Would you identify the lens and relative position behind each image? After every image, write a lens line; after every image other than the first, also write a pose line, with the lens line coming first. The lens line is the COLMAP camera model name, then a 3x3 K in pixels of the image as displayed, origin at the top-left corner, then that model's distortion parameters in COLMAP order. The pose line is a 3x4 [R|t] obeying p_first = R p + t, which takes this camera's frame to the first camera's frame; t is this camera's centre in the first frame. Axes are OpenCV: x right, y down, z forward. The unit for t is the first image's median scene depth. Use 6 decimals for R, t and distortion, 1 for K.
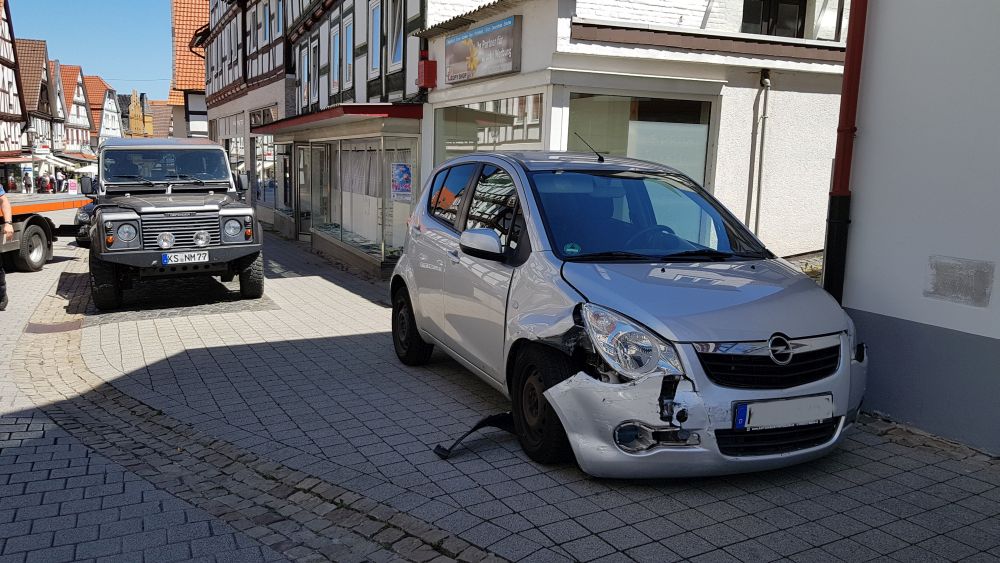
lens RADIAL K [[774.6, 0, 500.8], [0, 774.6, 249.0], [0, 0, 1]] dist [0.000704, -0.004585]
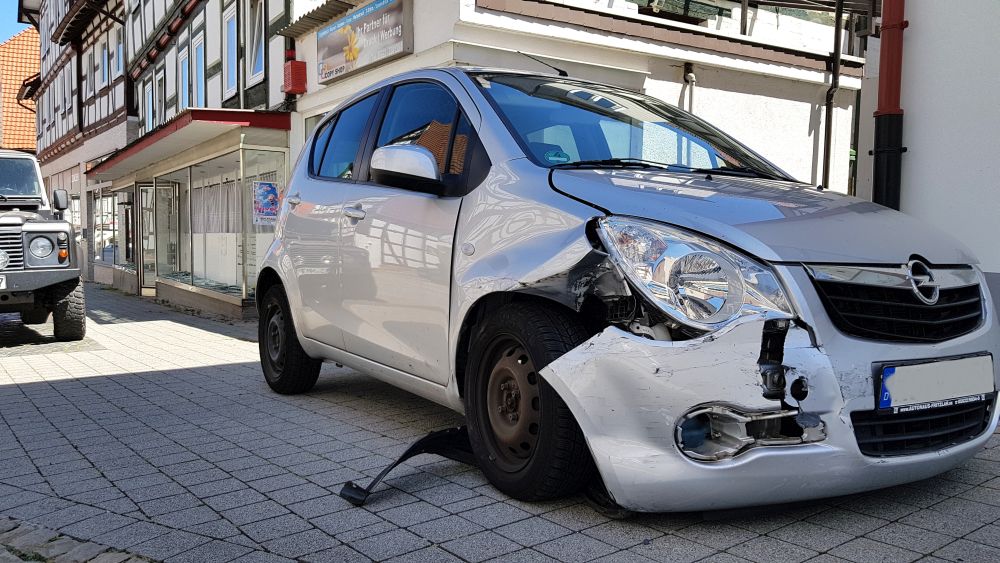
lens RADIAL K [[799.0, 0, 500.0], [0, 799.0, 281.5], [0, 0, 1]] dist [0.045804, -0.120522]
pose [[0.987144, -0.021742, 0.158345, -0.048617], [0.028225, 0.998848, -0.038811, 0.103185], [-0.157319, 0.042781, 0.986621, 0.304747]]
